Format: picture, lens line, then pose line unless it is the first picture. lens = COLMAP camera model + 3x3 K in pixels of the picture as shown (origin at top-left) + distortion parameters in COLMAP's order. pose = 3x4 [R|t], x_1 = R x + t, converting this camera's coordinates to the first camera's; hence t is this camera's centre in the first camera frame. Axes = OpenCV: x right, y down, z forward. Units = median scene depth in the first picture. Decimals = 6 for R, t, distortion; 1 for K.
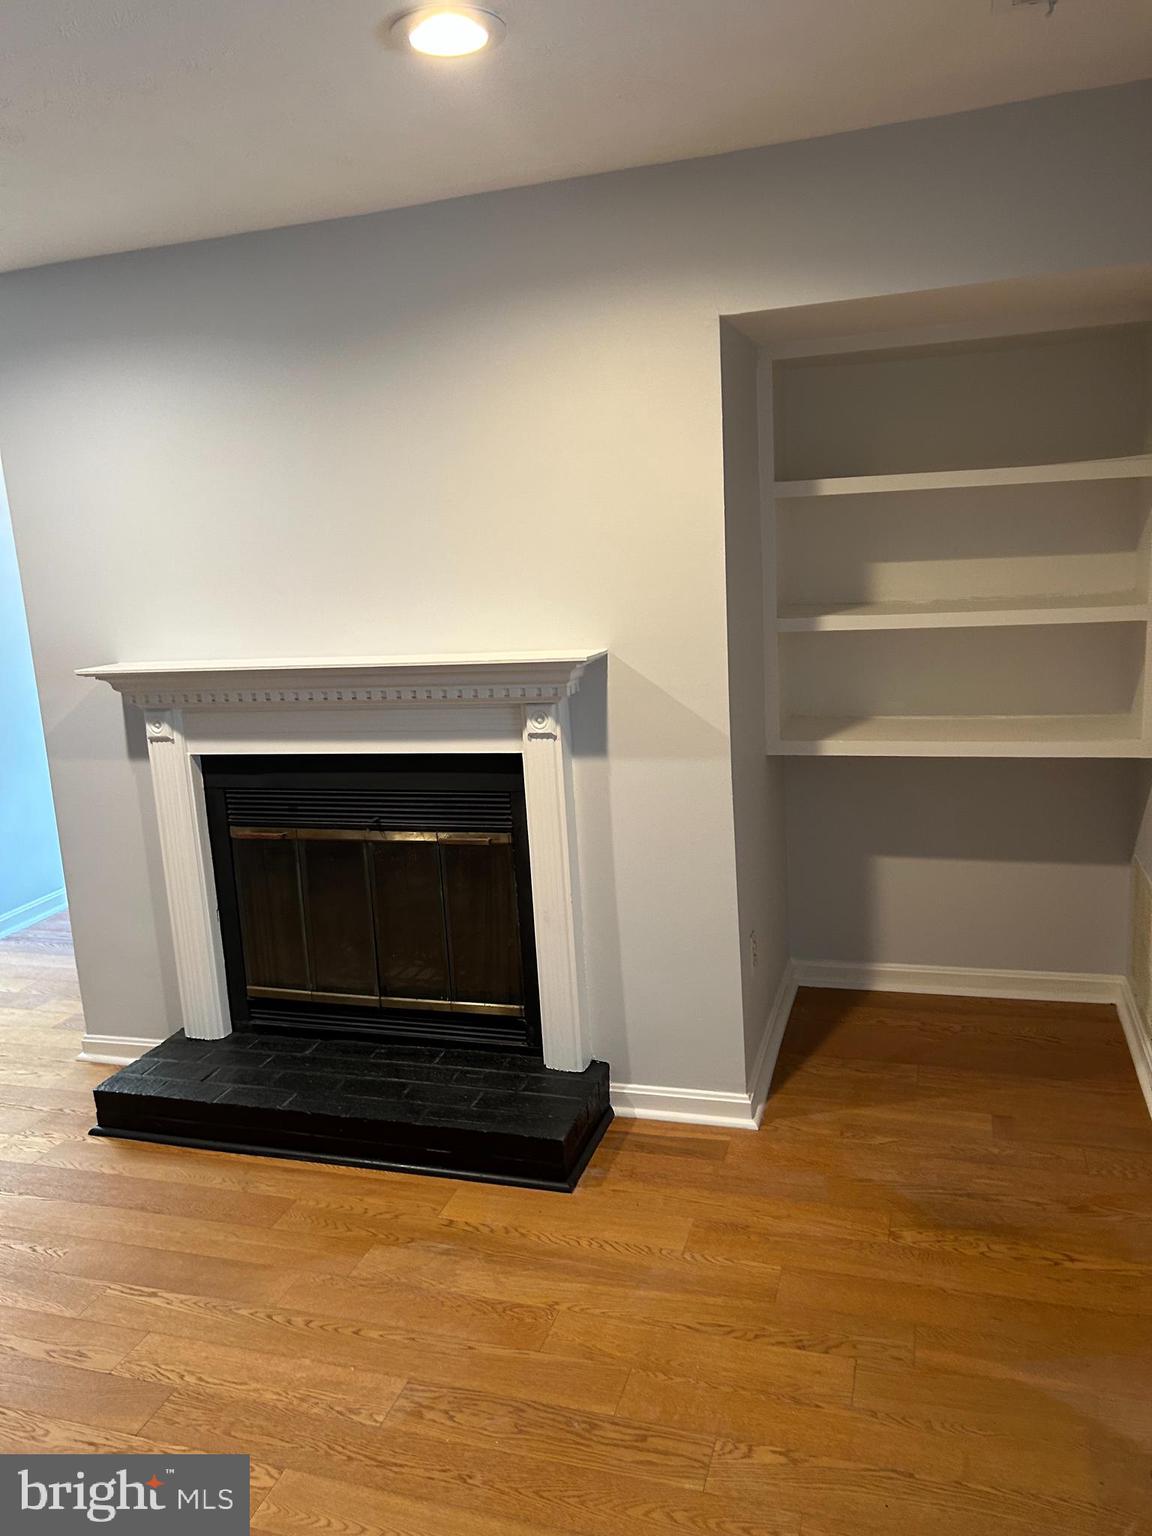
lens RADIAL K [[1149.0, 0, 576.0], [0, 1149.0, 768.0], [0, 0, 1]] dist [0.052564, -0.002027]
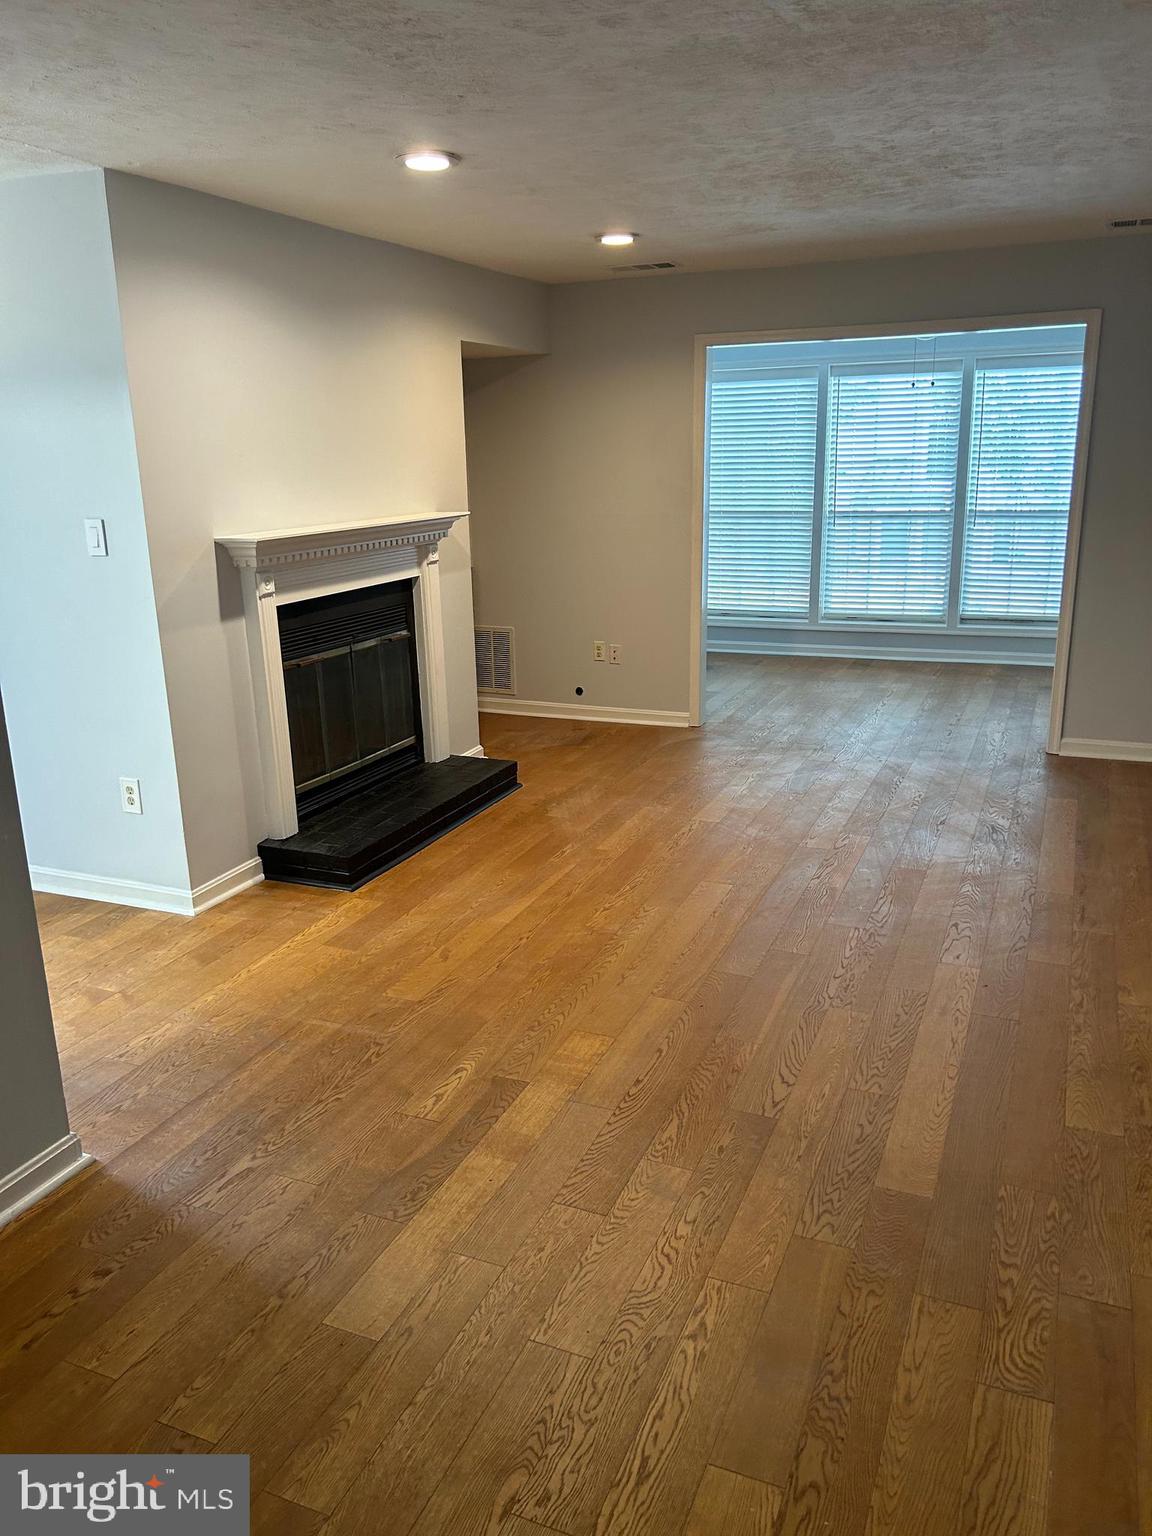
lens RADIAL K [[1149.0, 0, 576.0], [0, 1149.0, 768.0], [0, 0, 1]] dist [0.052564, -0.002027]
pose [[0.097097, -0.209040, 0.973075, -1.708747], [0.219493, 0.958120, 0.183925, -0.002311], [-0.970770, 0.195725, 0.138913, 0.573931]]
